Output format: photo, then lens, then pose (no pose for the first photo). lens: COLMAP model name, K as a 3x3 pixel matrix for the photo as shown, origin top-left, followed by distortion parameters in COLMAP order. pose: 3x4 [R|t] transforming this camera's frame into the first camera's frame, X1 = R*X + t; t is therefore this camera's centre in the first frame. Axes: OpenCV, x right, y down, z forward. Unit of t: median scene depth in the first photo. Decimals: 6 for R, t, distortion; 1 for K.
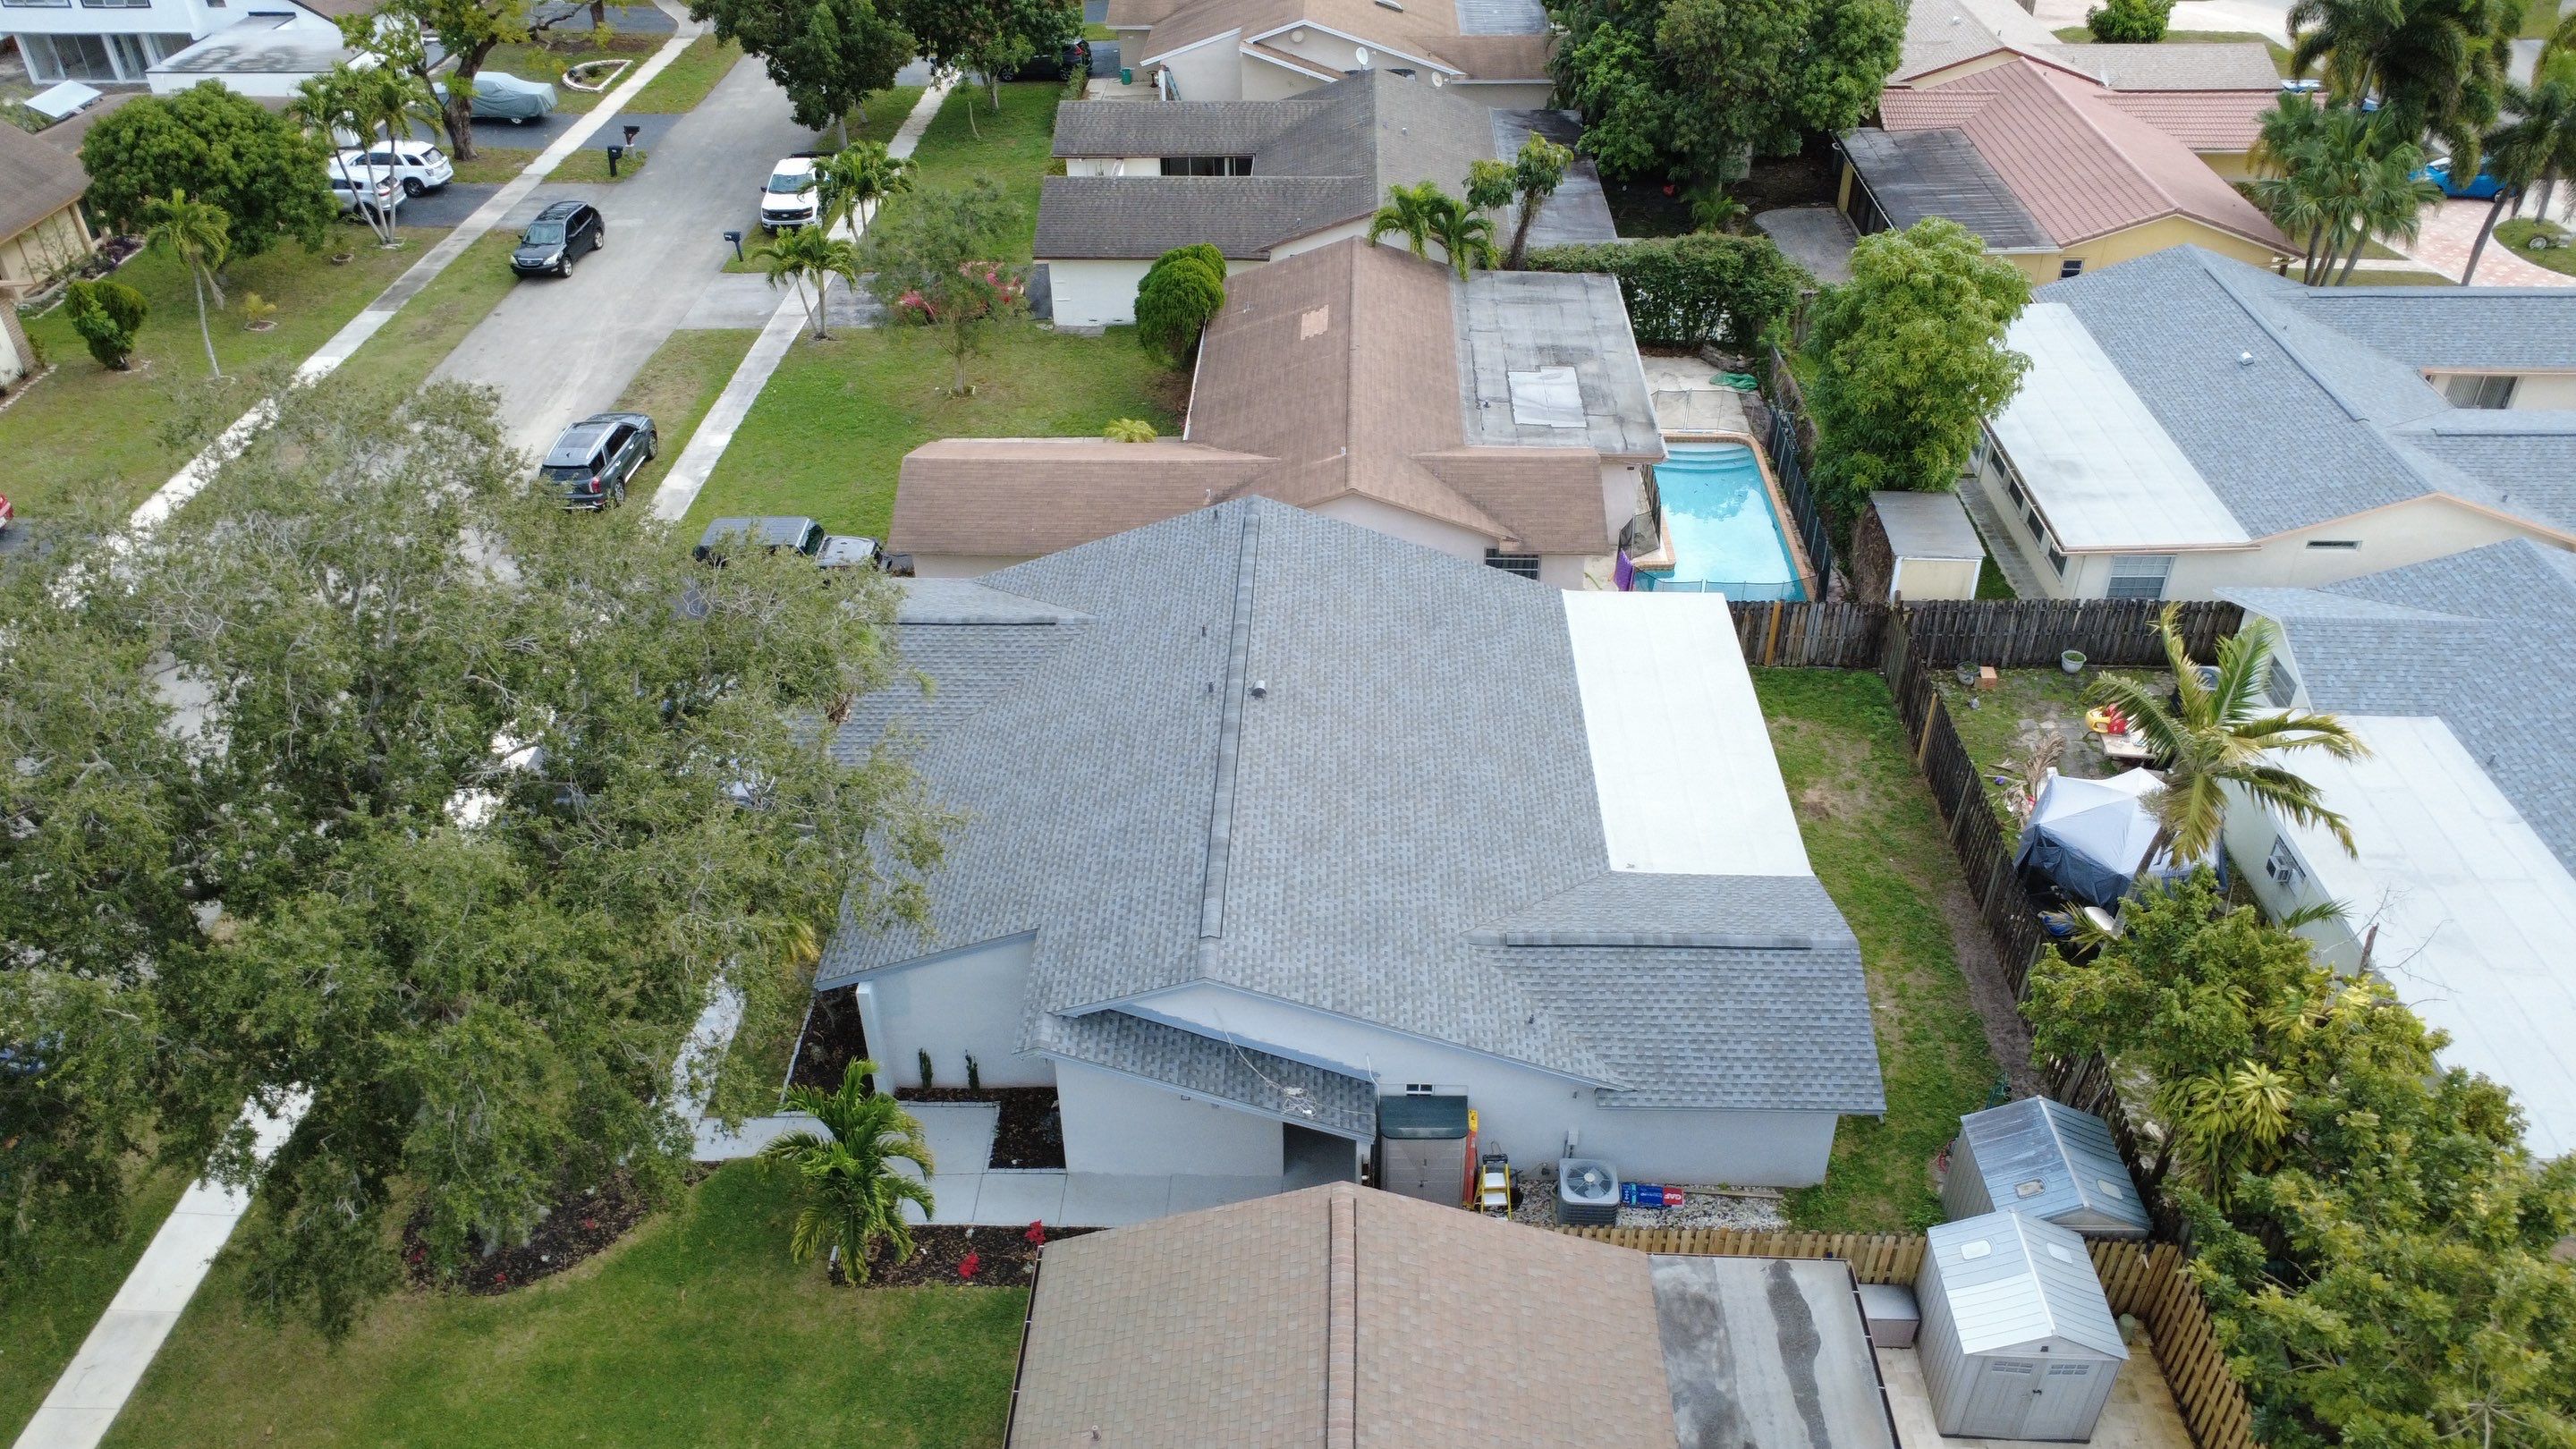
lens RADIAL K [[1896.9, 0, 1287.3], [0, 1896.9, 680.4], [0, 0, 1]] dist [0.005087, -0.004686]
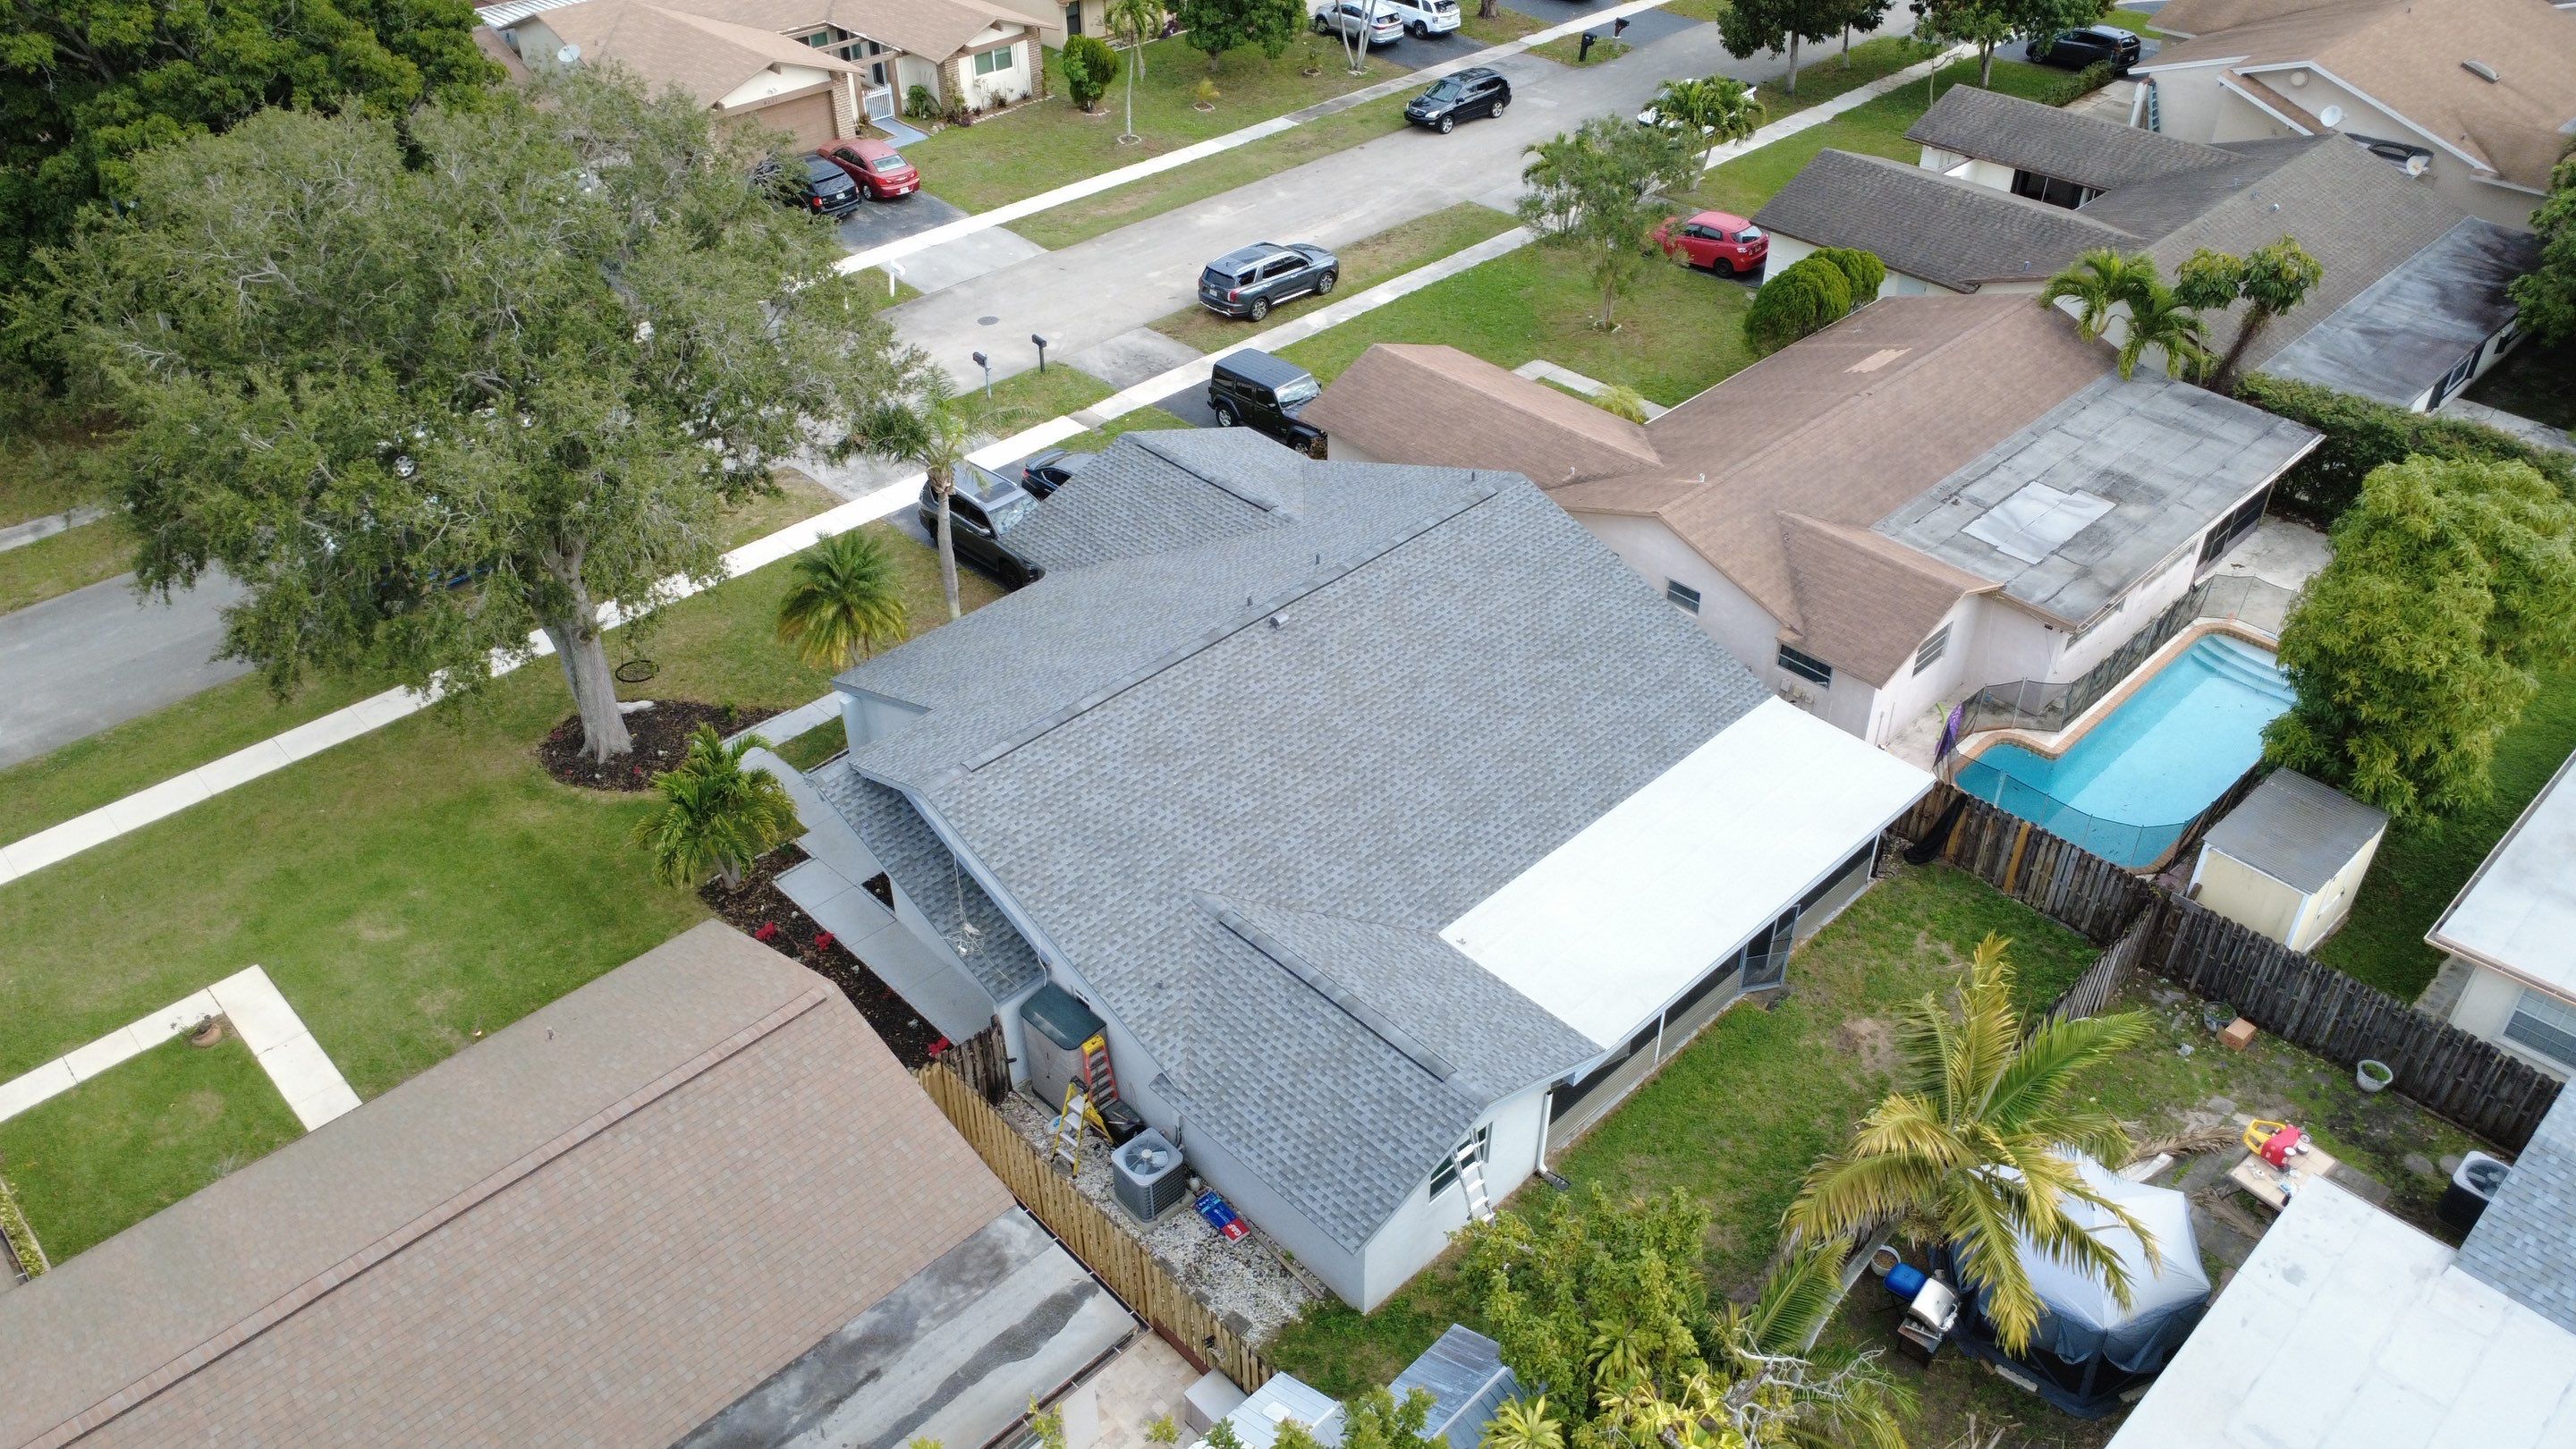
lens RADIAL K [[1896.9, 0, 1287.3], [0, 1896.9, 680.4], [0, 0, 1]] dist [0.005087, -0.004686]
pose [[0.716004, 0.405743, -0.568077, 0.388106], [-0.383245, 0.908620, 0.165931, -0.091581], [0.583491, 0.098905, 0.806074, 0.119167]]
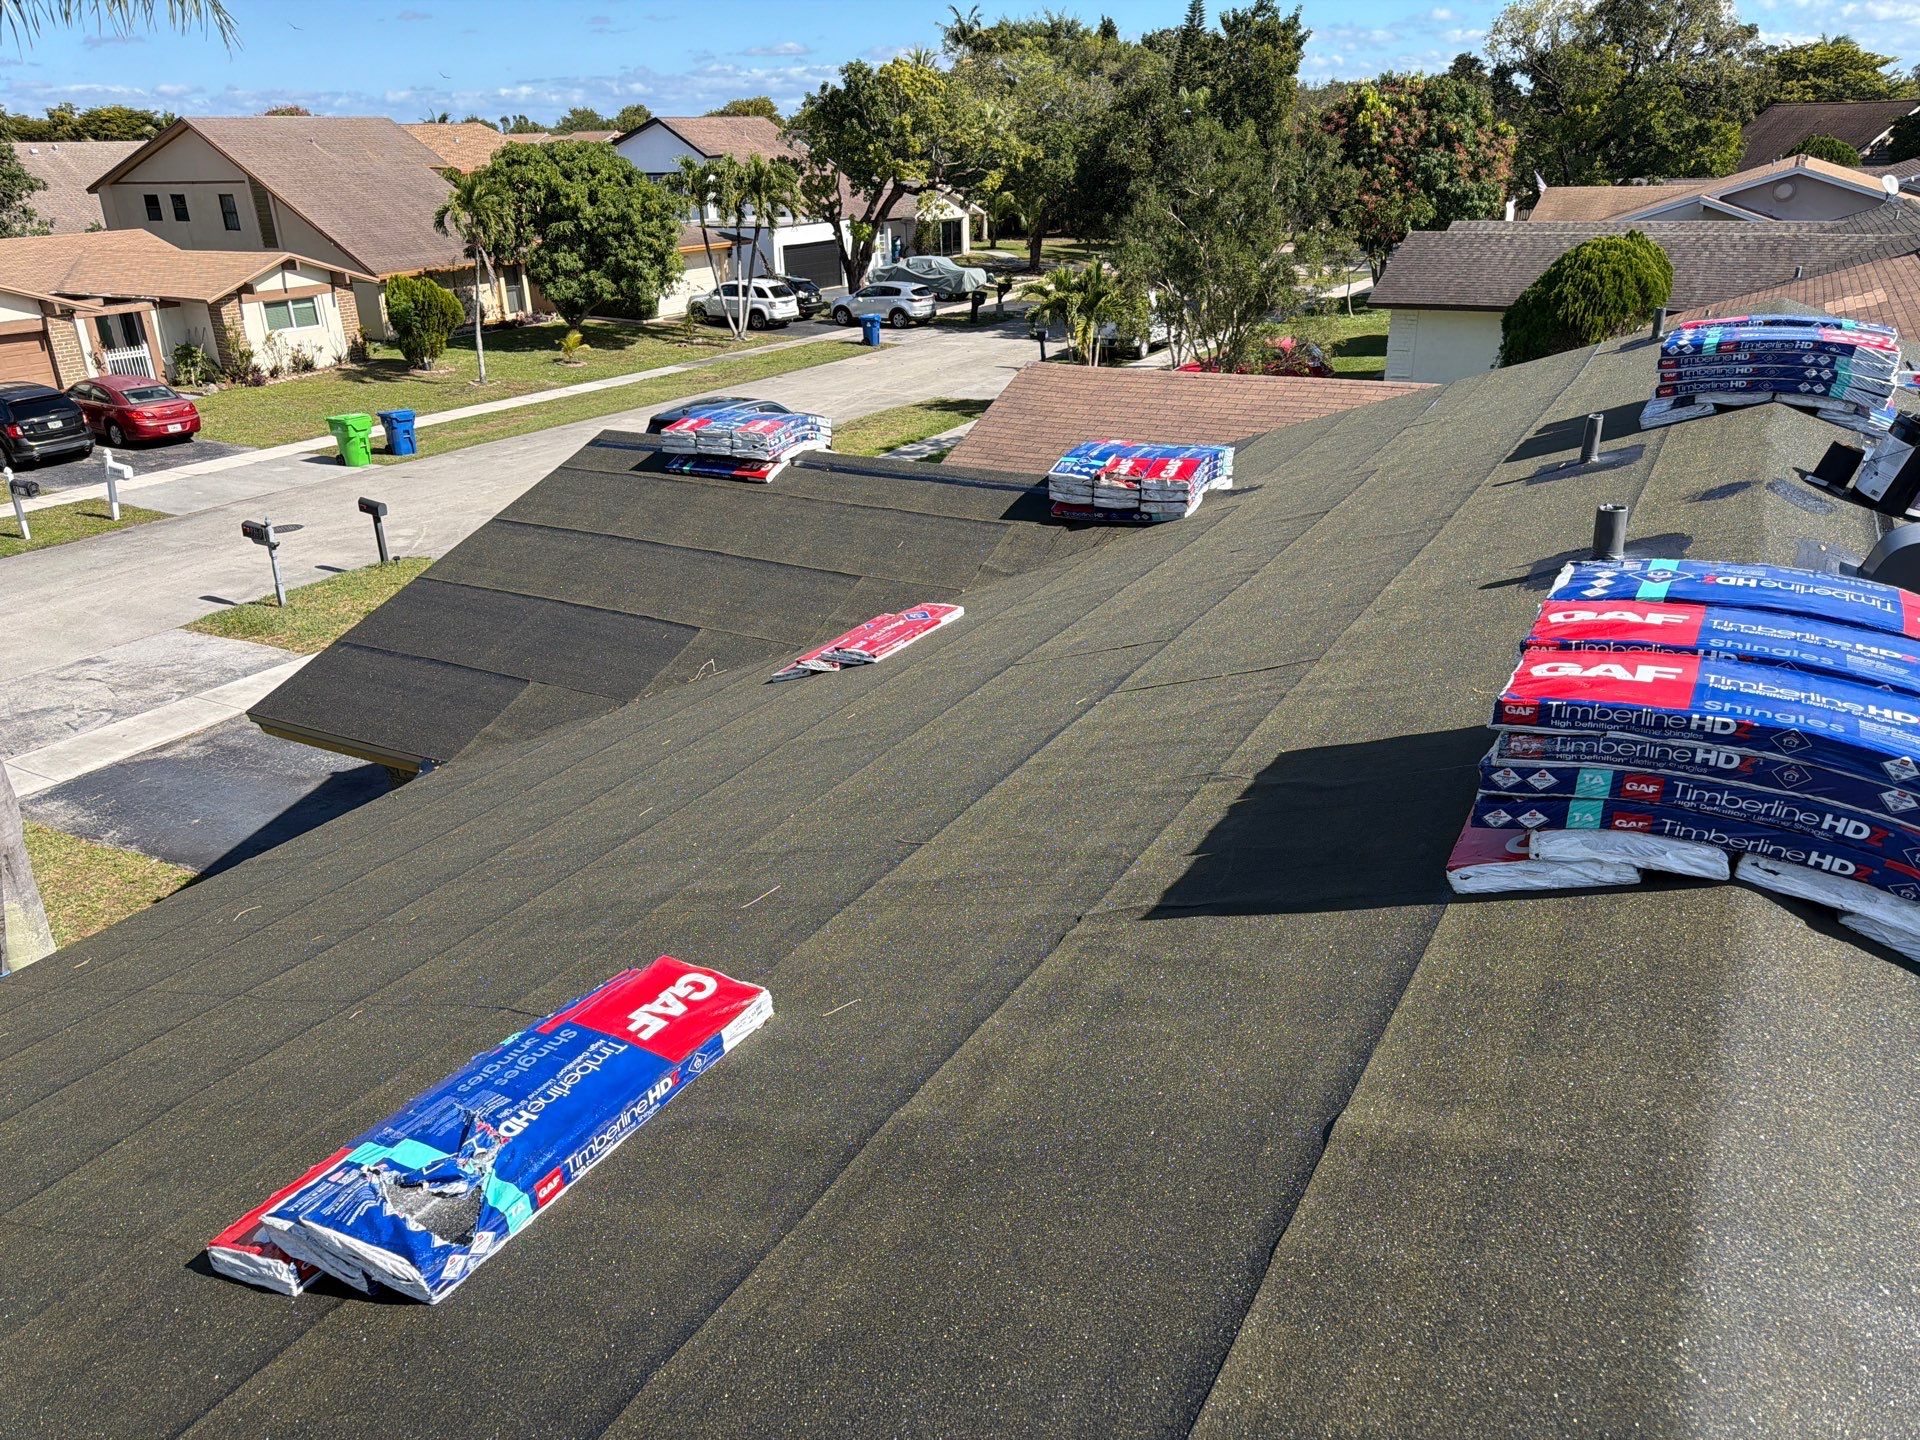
lens RADIAL K [[1368.9, 0, 951.4], [0, 1368.9, 708.7], [0, 0, 1]] dist [0.038379, -0.051092]
pose [[0.883201, 0.165409, -0.438857, -0.021658], [-0.242701, 0.961899, -0.125887, 0.036068], [0.401313, 0.217694, 0.889695, 0.568889]]
